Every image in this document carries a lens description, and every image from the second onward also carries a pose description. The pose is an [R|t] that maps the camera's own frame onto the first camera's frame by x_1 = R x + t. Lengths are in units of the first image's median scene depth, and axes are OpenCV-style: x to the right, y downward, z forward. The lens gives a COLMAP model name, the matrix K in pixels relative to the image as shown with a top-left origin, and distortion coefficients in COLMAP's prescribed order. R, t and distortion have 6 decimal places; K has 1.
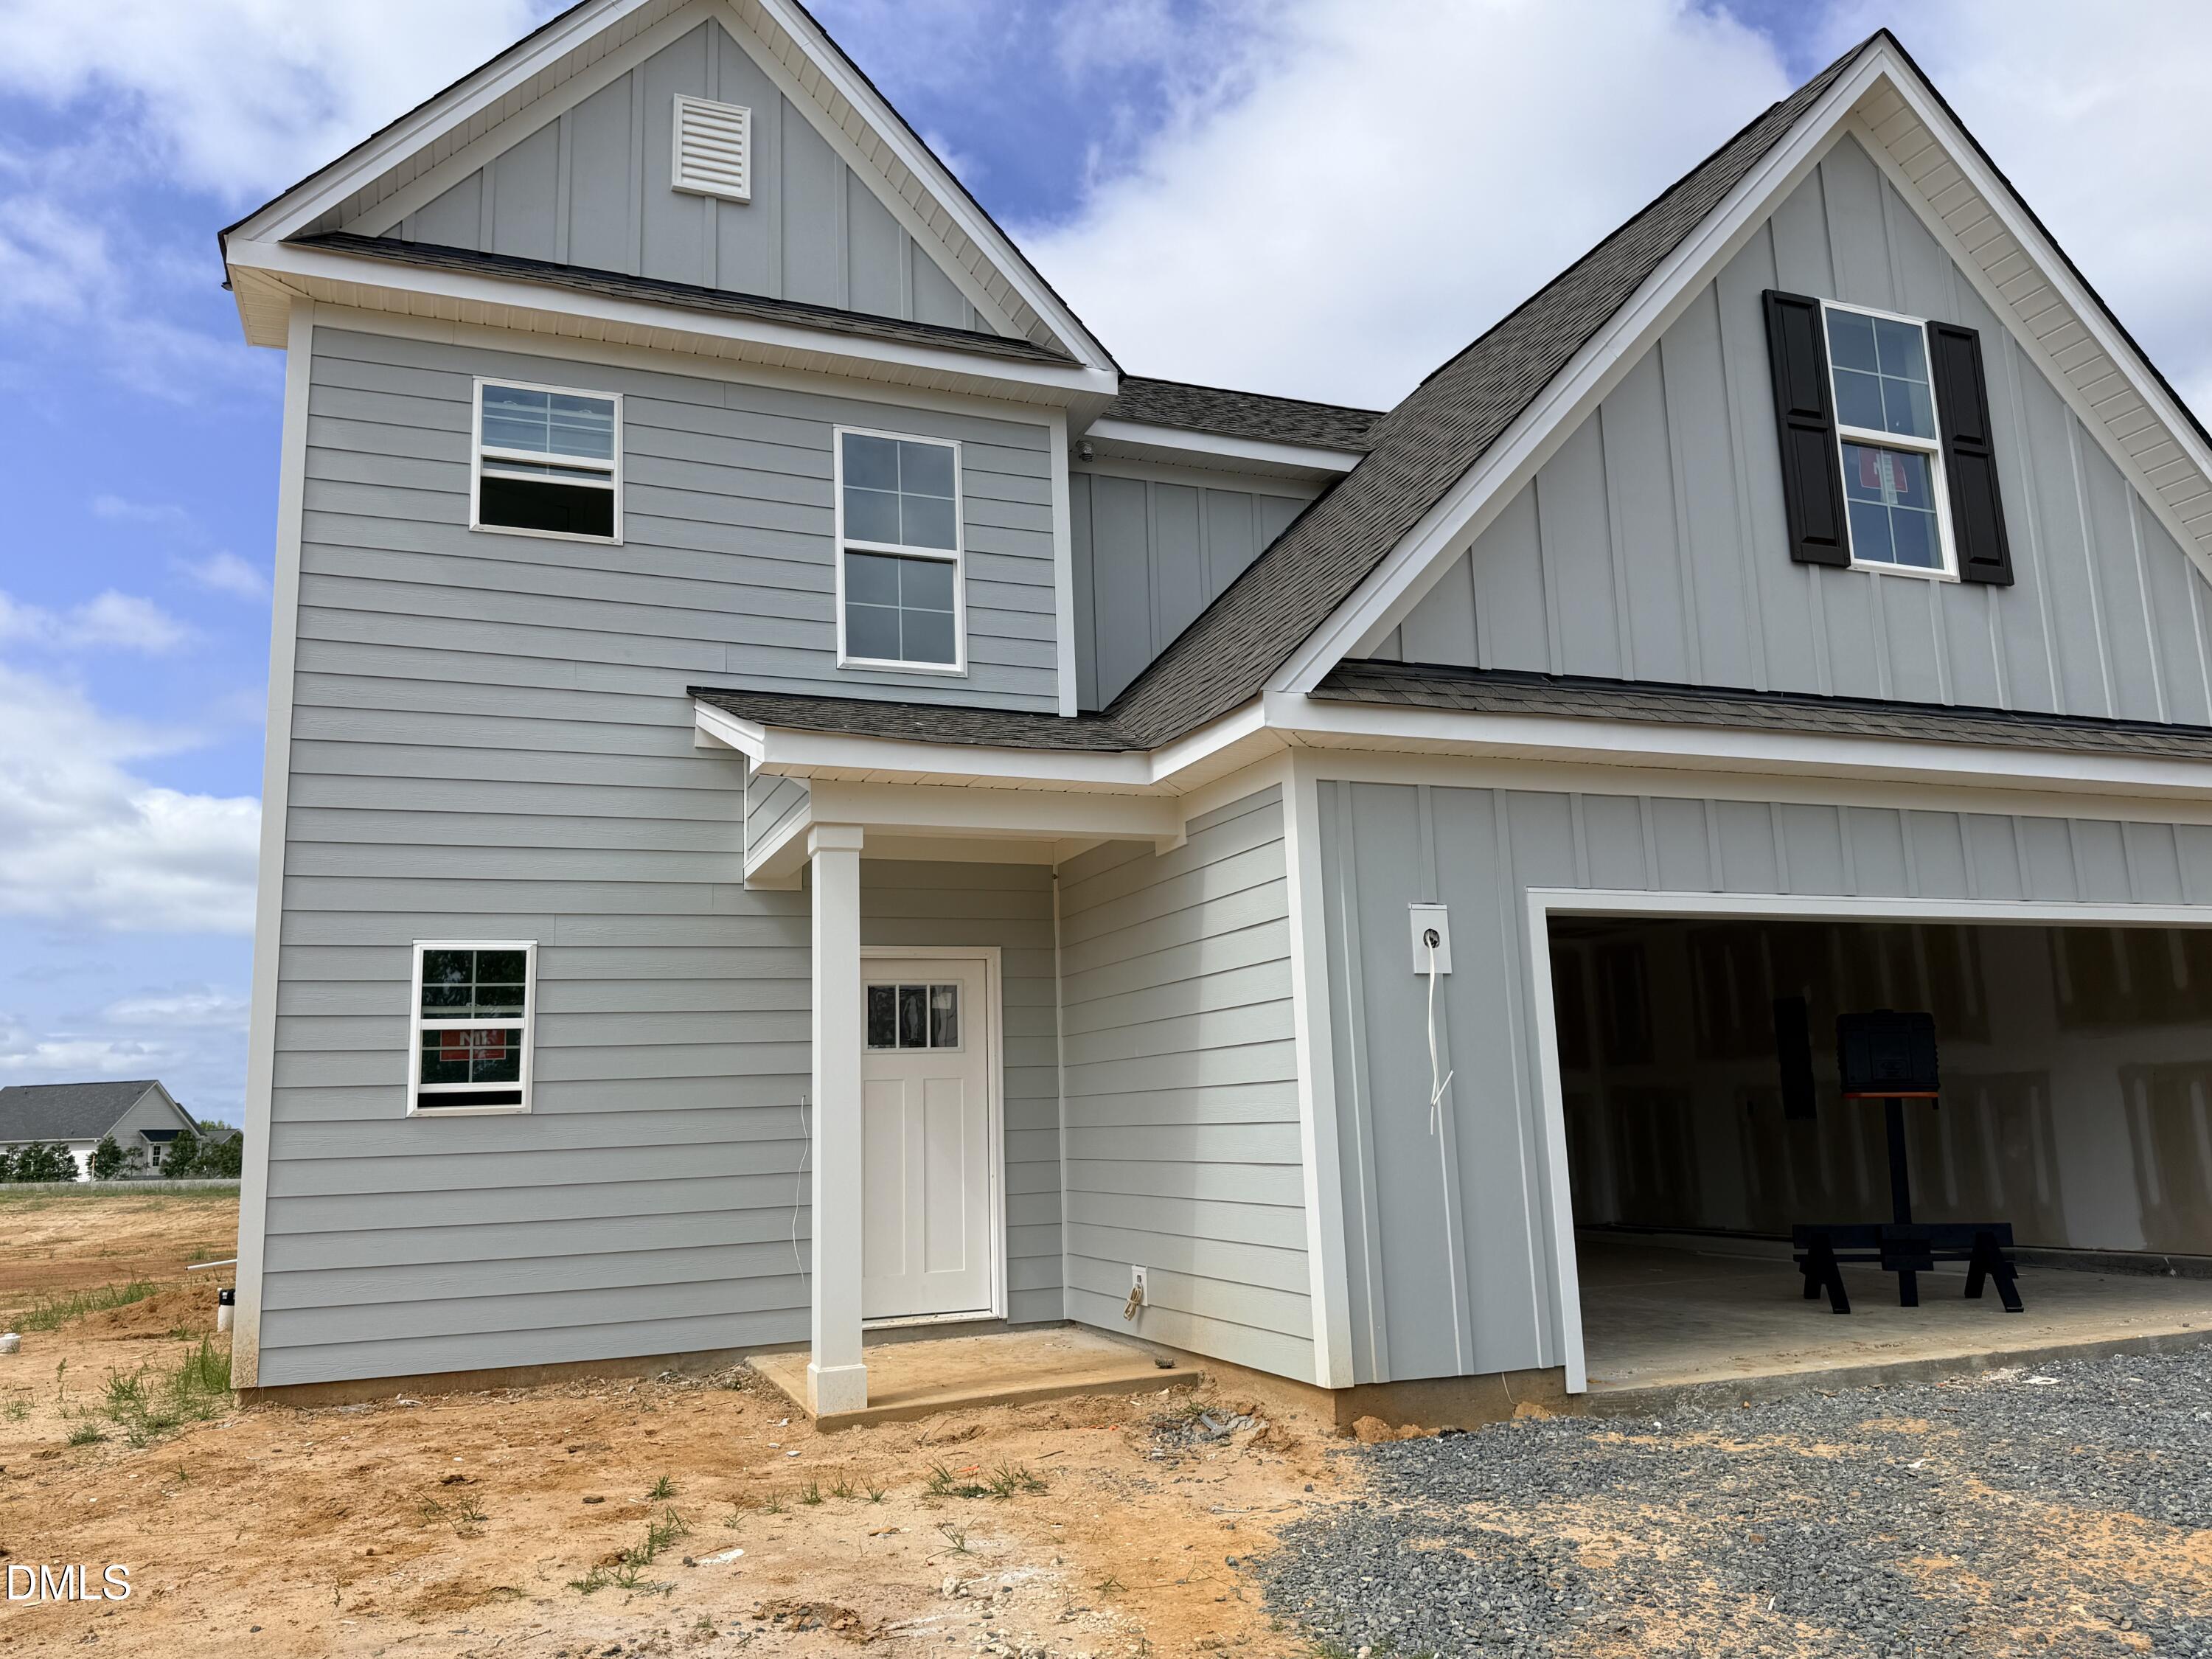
lens RADIAL K [[1648.7, 0, 1111.5], [0, 1648.7, 821.4], [0, 0, 1]] dist [0.087750, -0.129350]
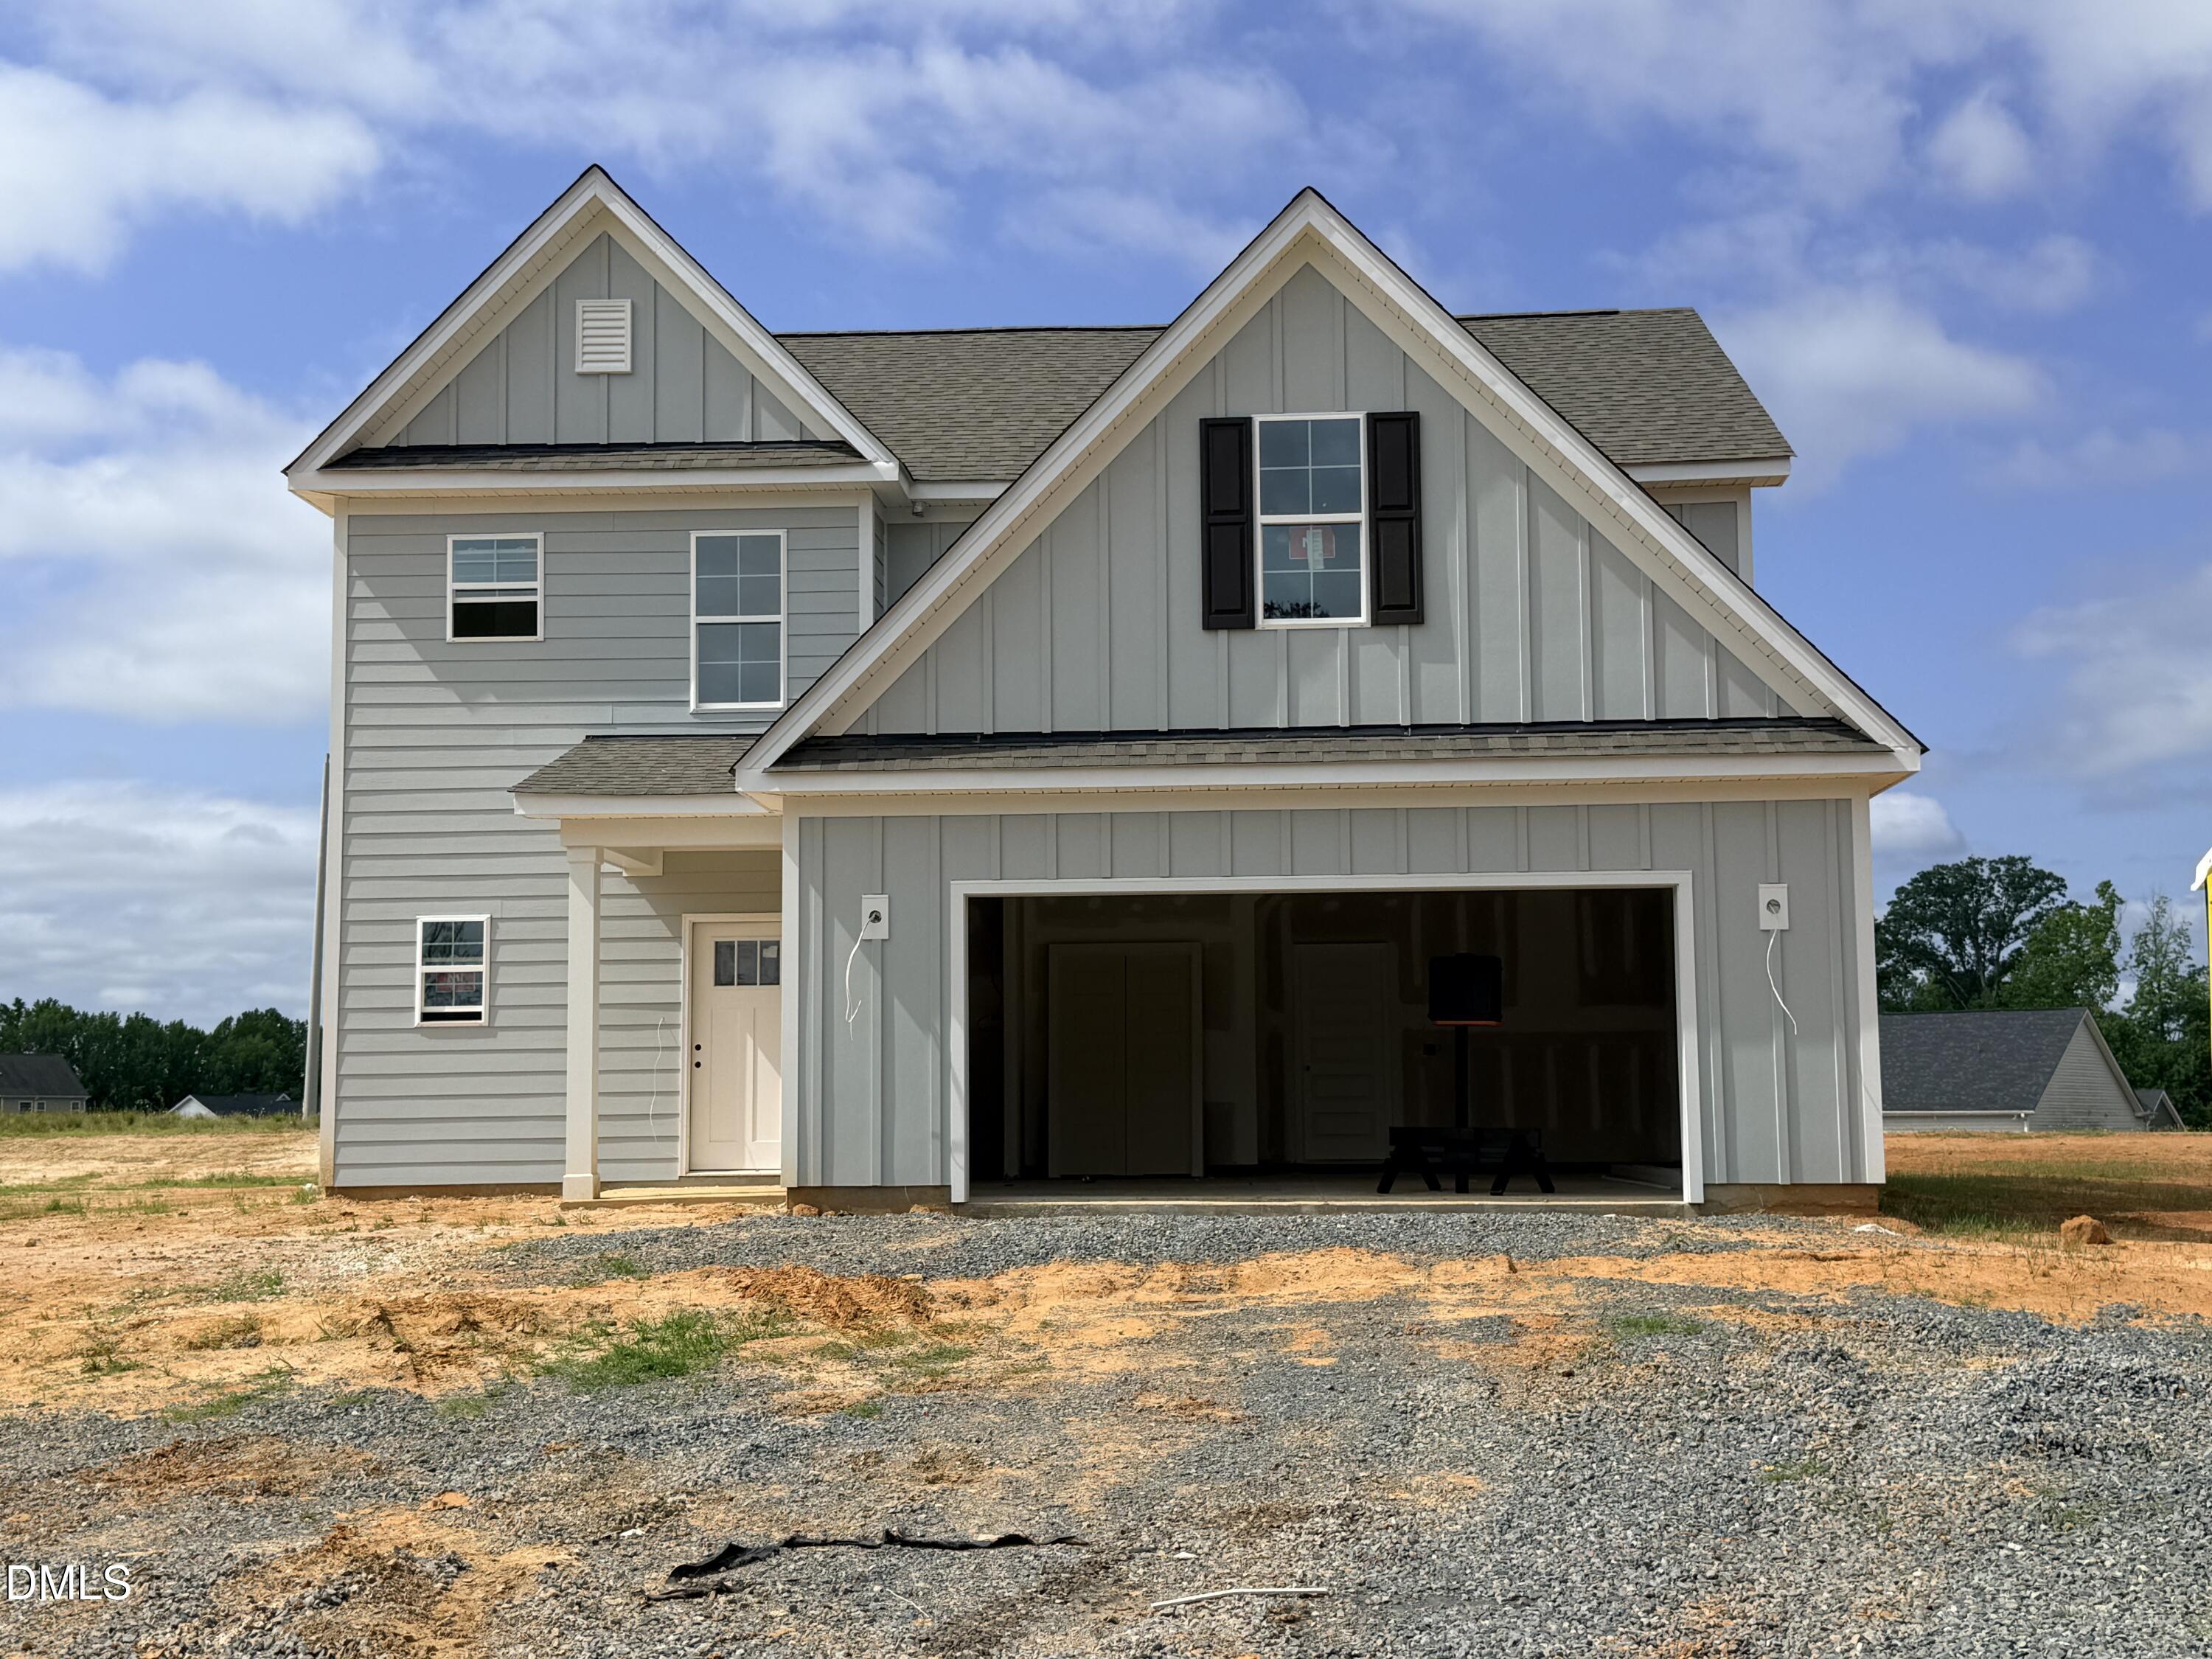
lens RADIAL K [[2671.8, 0, 1106.0], [0, 2671.8, 829.5], [0, 0, 1]] dist [0.140475, 0.000677]
pose [[0.901247, -0.022280, -0.432732, 1.212014], [0.056400, 0.996213, 0.066173, -0.135232], [0.429619, -0.084044, 0.899091, -0.954065]]
